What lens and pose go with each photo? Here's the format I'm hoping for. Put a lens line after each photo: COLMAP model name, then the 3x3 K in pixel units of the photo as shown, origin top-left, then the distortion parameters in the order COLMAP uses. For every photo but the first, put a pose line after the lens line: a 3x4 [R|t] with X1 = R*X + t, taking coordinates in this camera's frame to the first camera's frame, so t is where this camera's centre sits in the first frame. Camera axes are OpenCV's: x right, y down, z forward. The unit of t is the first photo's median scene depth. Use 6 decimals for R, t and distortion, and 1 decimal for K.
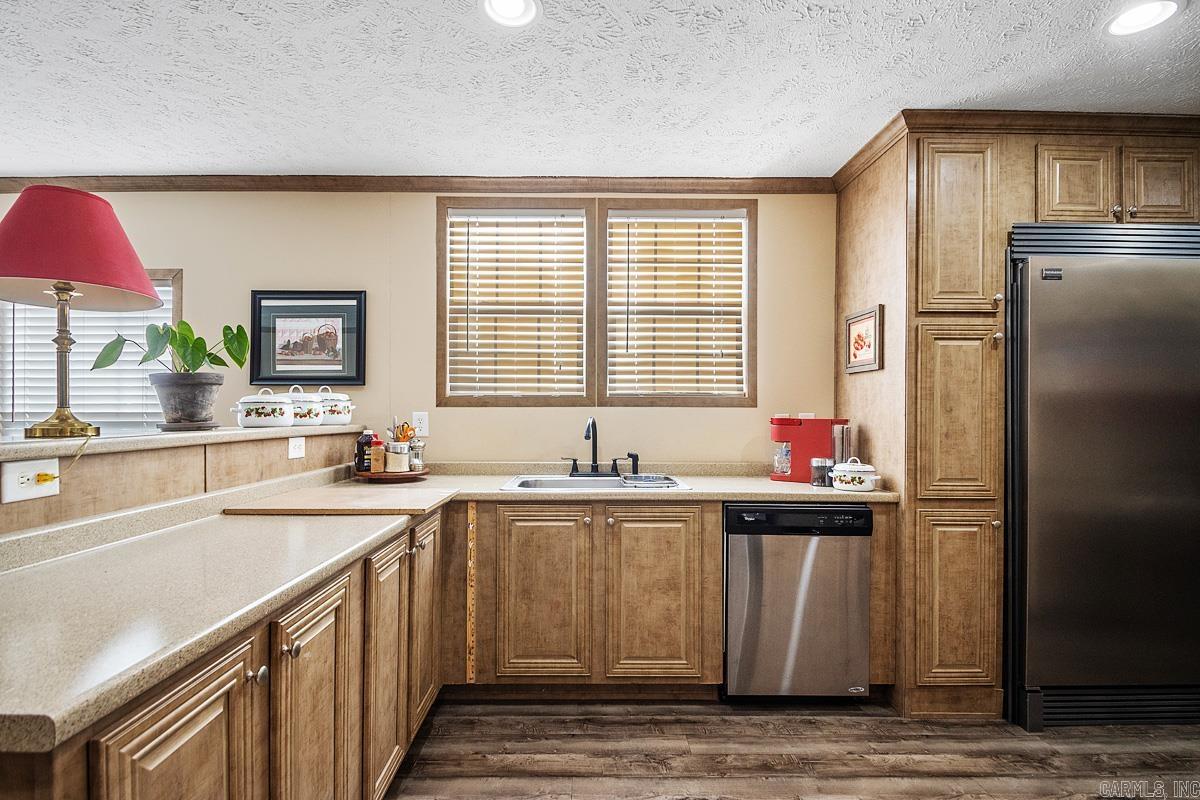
lens RADIAL K [[558.5, 0, 639.5], [0, 558.5, 406.6], [0, 0, 1]] dist [0.002161, -0.011121]
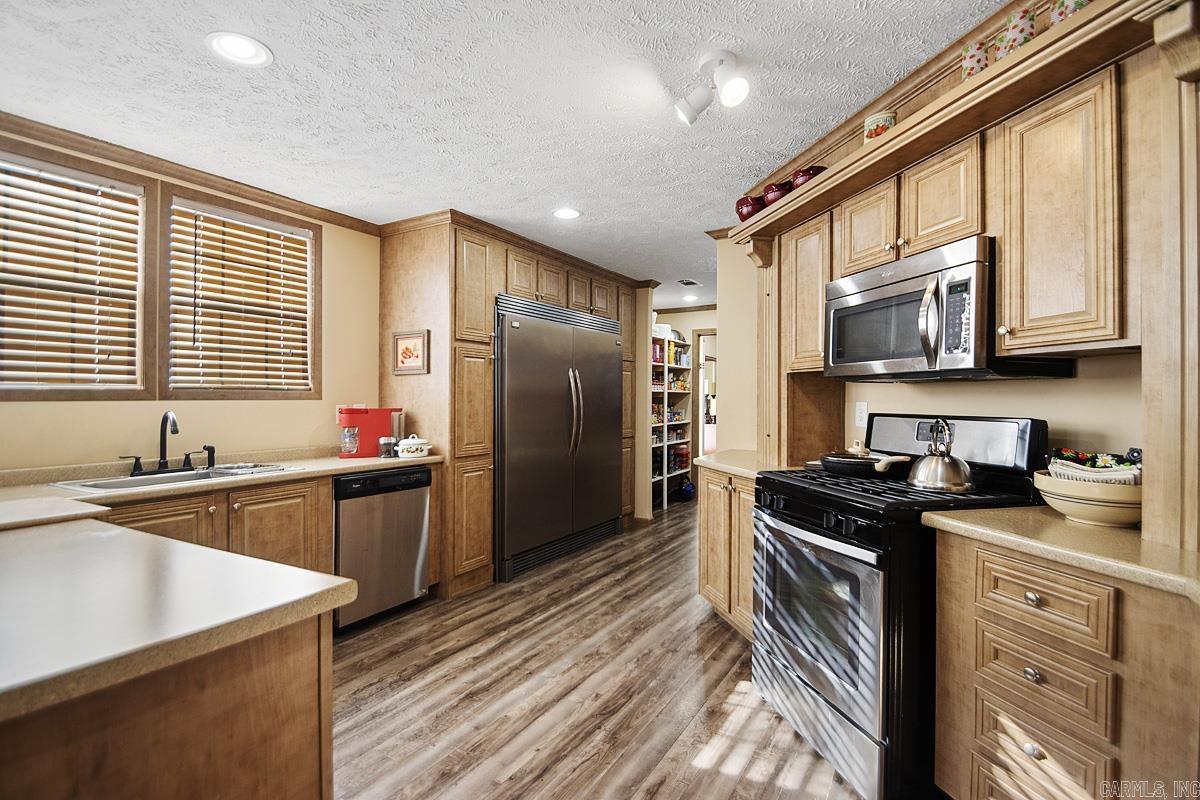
lens RADIAL K [[558.5, 0, 615.1], [0, 558.5, 405.8], [0, 0, 1]] dist [0.002161, -0.011121]
pose [[0.501517, -0.015240, 0.865014, -0.586160], [0.002978, 0.999869, 0.015890, -0.003901], [-0.865143, -0.005393, 0.501496, -0.163941]]
